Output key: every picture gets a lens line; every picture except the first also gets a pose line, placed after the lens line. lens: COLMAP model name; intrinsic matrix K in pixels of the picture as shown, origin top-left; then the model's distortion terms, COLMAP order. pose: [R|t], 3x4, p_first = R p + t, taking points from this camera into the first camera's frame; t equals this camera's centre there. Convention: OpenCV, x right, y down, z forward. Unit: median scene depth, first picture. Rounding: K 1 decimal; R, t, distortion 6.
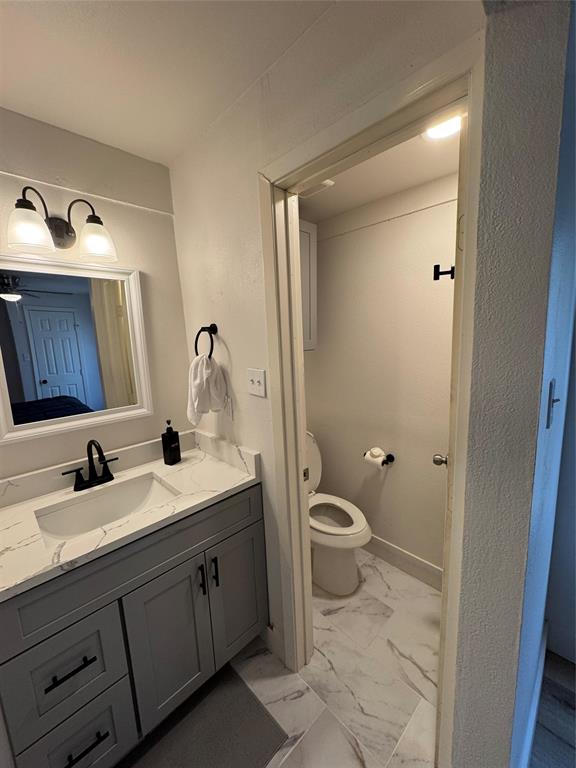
lens RADIAL K [[305.8, 0, 287.0], [0, 305.8, 384.0], [0, 0, 1]] dist [-0.000365, -0.000367]
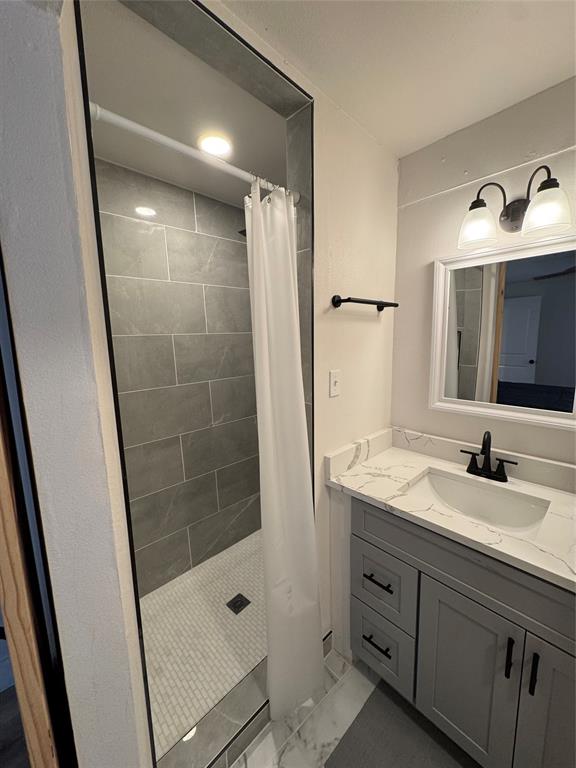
lens RADIAL K [[305.8, 0, 288.9], [0, 305.8, 382.6], [0, 0, 1]] dist [-0.000365, -0.000367]
pose [[-0.030705, 0.189875, -0.981328, 0.320727], [-0.127816, 0.972985, 0.192260, -0.077205], [0.991322, 0.131333, -0.005607, 0.366719]]
